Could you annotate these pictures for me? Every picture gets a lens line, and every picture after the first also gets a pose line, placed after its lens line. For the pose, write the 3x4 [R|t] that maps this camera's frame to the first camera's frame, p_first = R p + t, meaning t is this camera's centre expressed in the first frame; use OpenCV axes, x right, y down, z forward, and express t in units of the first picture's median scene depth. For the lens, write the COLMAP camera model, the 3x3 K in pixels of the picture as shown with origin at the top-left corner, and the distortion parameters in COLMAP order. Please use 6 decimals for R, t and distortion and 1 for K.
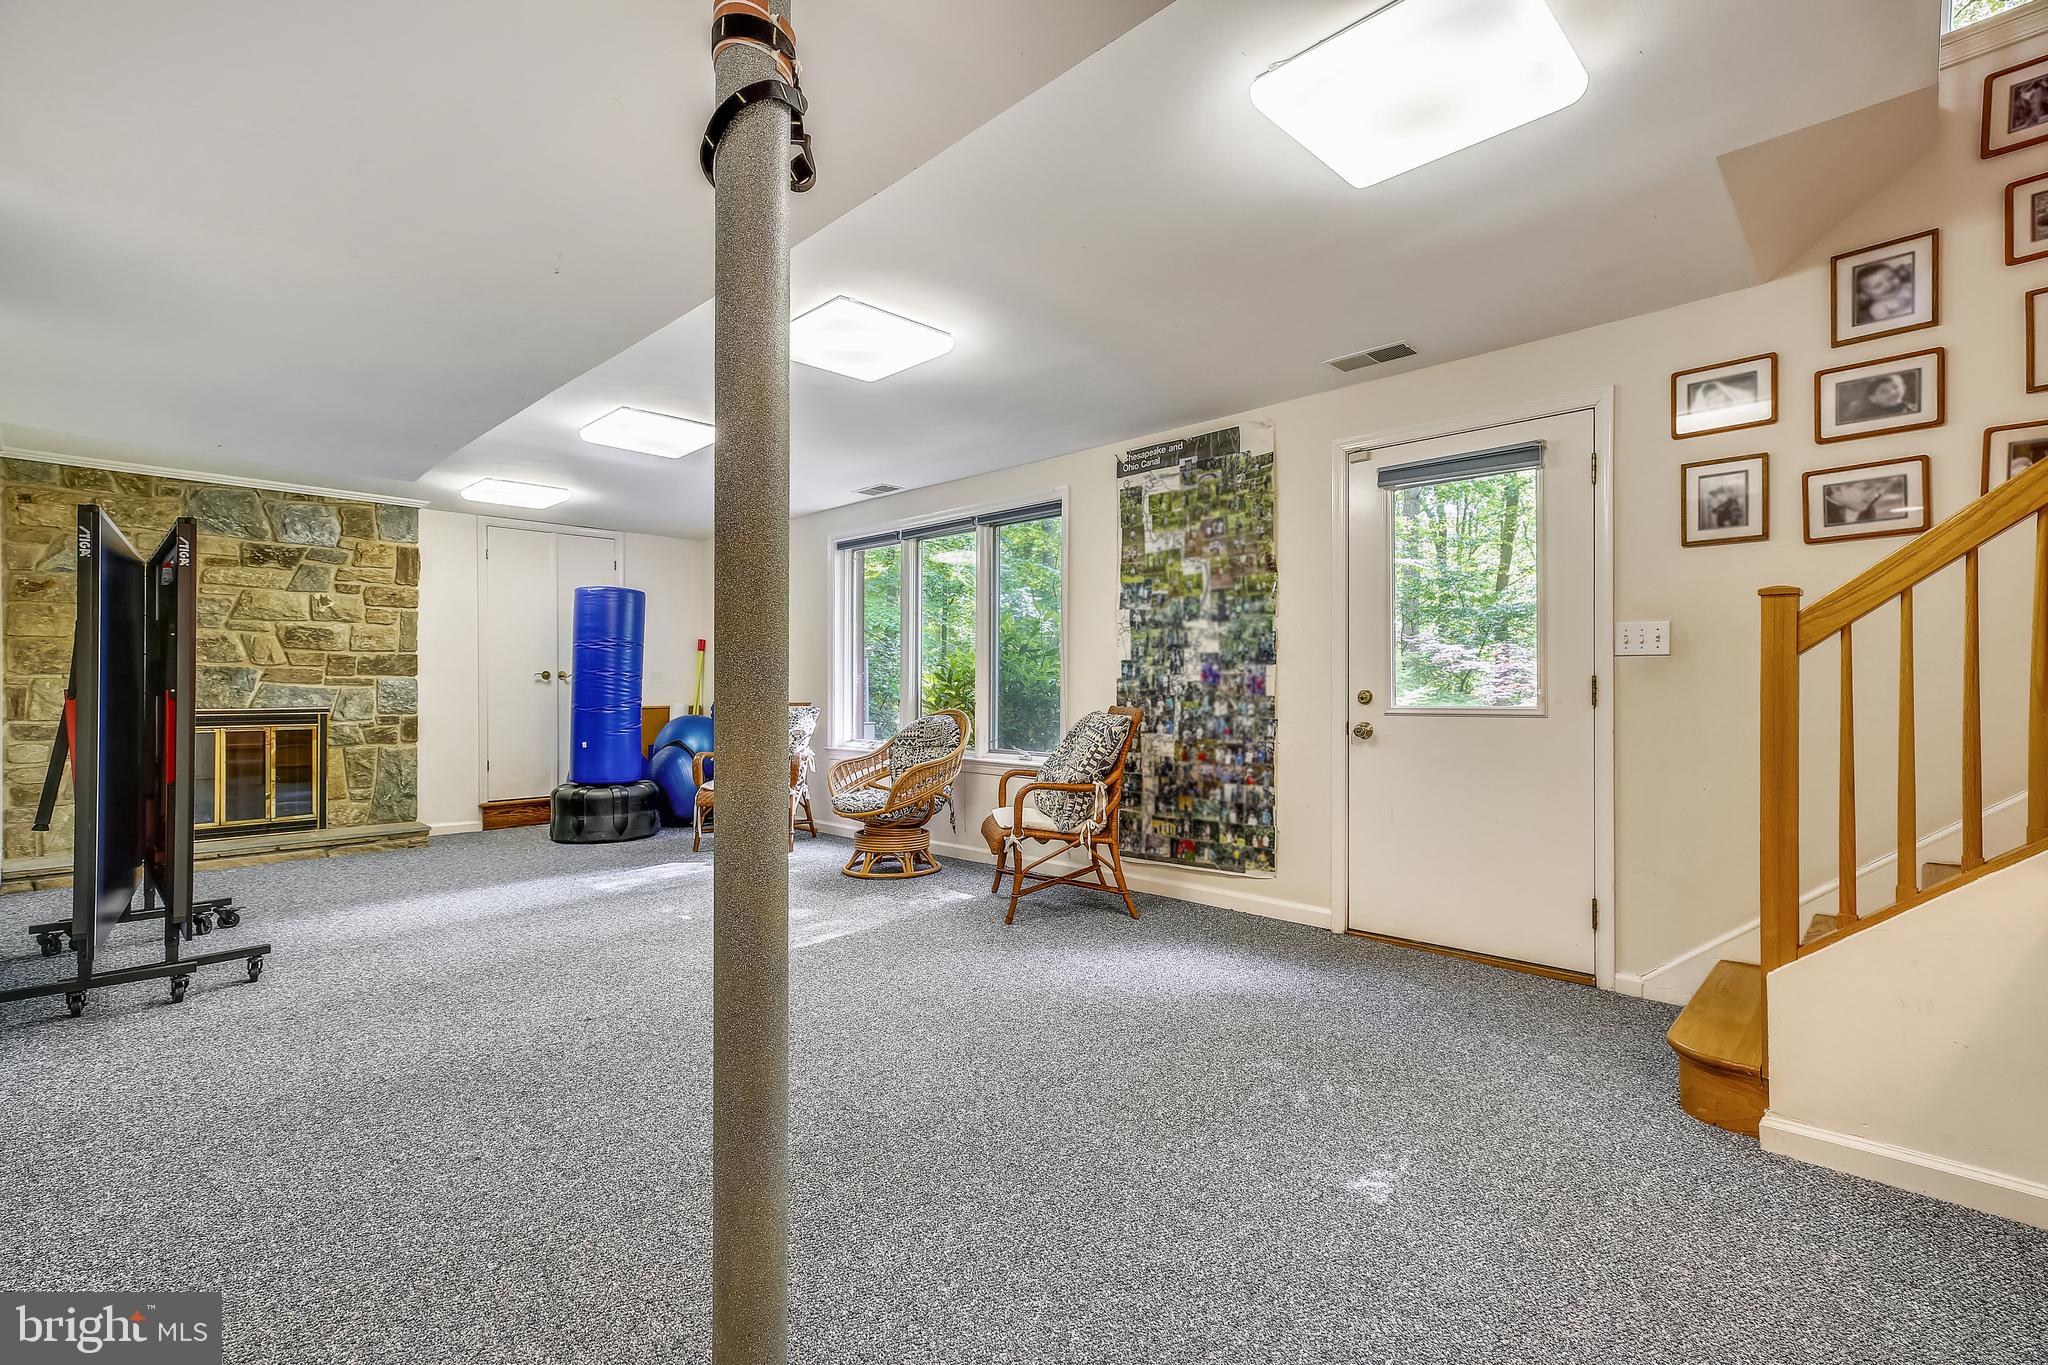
lens RADIAL K [[929.4, 0, 1024.3], [0, 929.4, 684.6], [0, 0, 1]] dist [-0.019205, 0.000640]
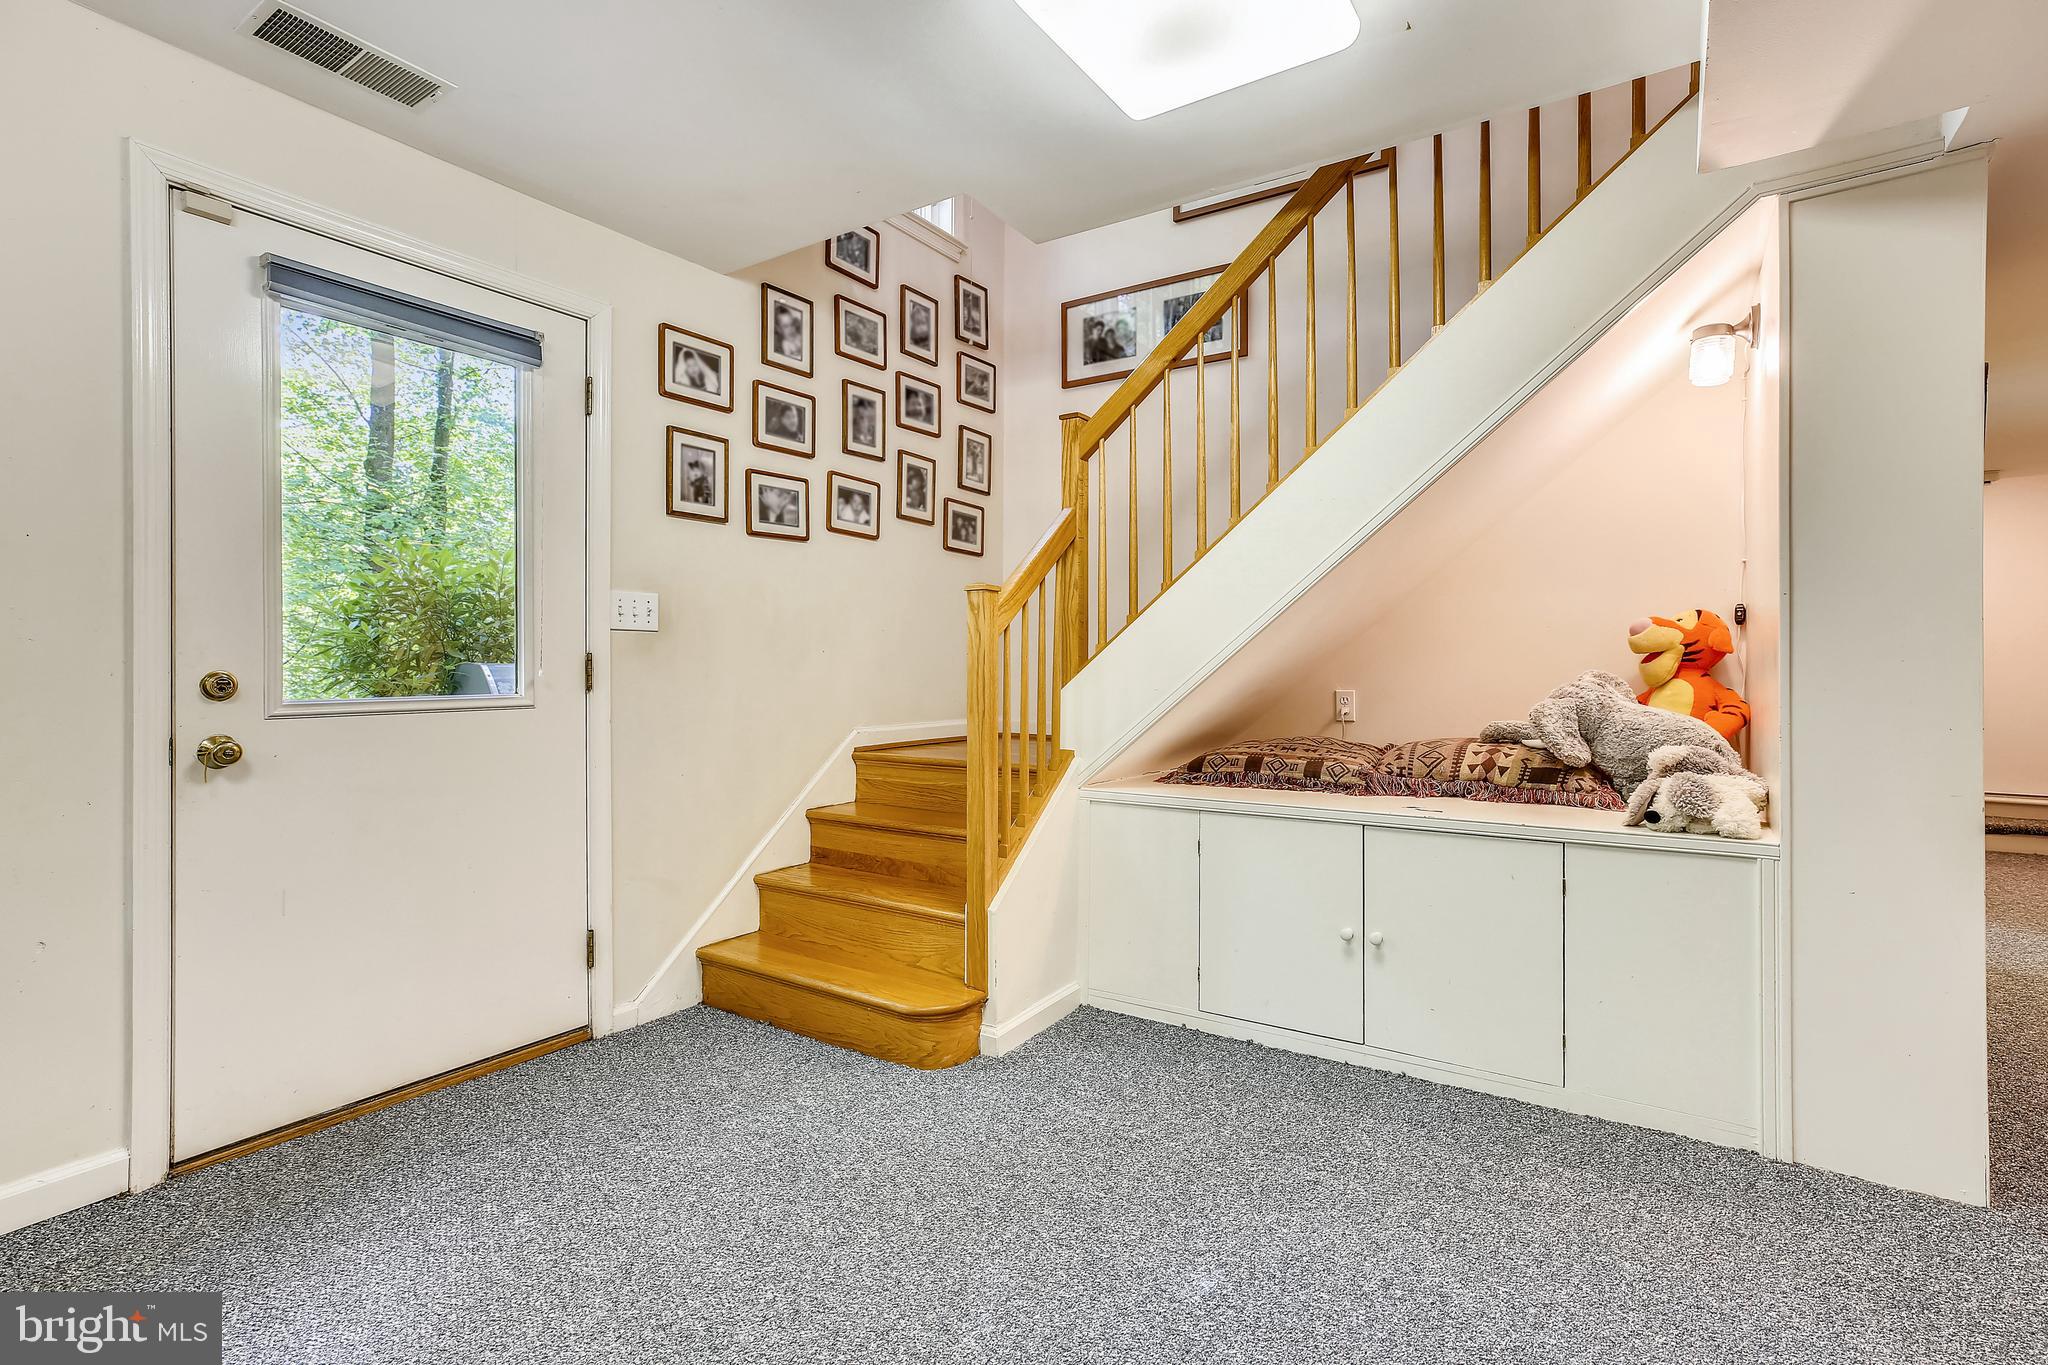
lens RADIAL K [[929.4, 0, 1024.8], [0, 929.4, 665.1], [0, 0, 1]] dist [-0.019205, 0.000640]
pose [[-0.195974, 0.004324, 0.980600, -0.282699], [-0.000860, 0.999989, -0.004581, 0.004983], [-0.980609, -0.001741, -0.195968, 0.899371]]
